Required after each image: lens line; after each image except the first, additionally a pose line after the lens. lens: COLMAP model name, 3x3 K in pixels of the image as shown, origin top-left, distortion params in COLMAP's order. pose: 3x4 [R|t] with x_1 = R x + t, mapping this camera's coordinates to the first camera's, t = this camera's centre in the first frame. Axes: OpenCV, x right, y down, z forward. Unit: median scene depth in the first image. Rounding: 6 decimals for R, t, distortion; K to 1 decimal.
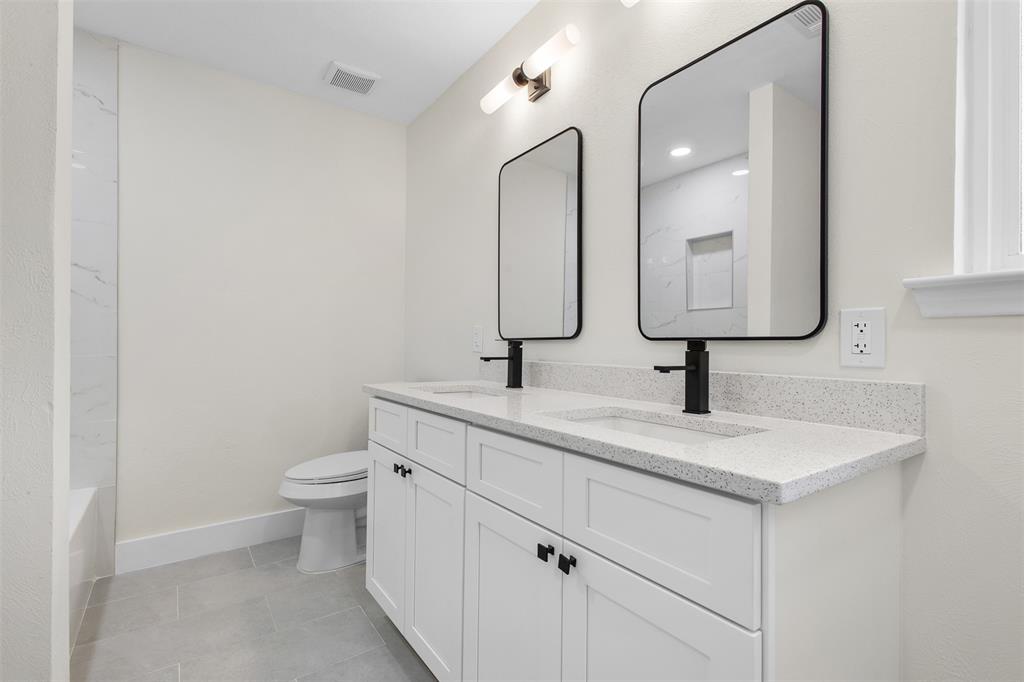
lens RADIAL K [[473.2, 0, 512.0], [0, 473.2, 341.0], [0, 0, 1]] dist [0.009708, -0.001277]
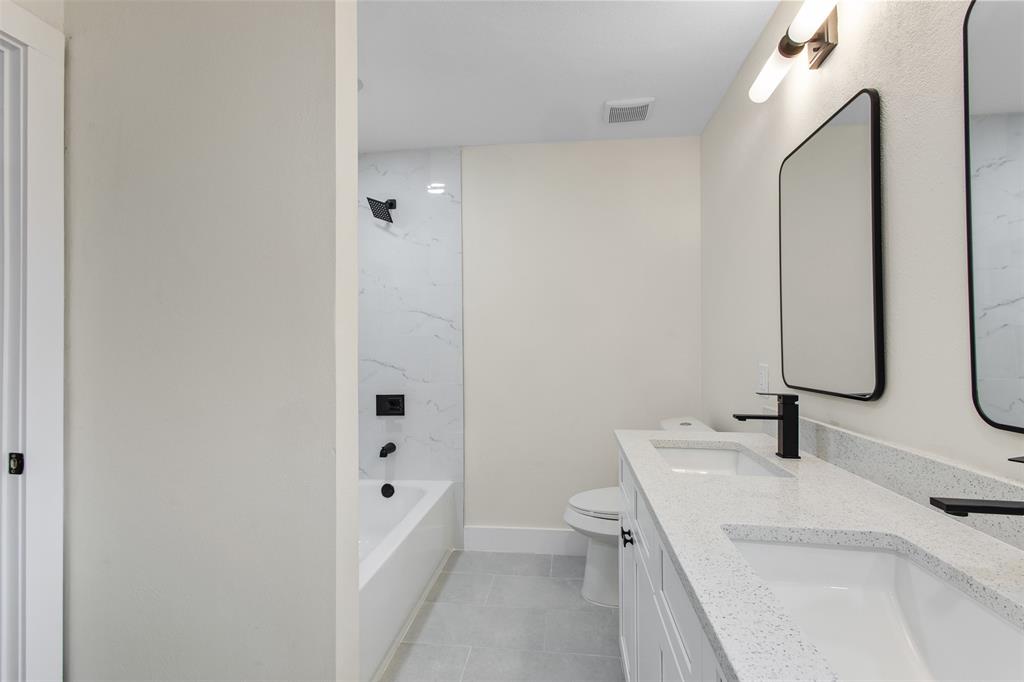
lens RADIAL K [[473.2, 0, 512.0], [0, 473.2, 341.0], [0, 0, 1]] dist [0.009708, -0.001277]
pose [[0.739324, -0.019704, -0.673062, 0.178821], [0.012748, 0.999802, -0.015267, -0.074501], [0.673229, 0.002707, 0.739429, 0.133889]]
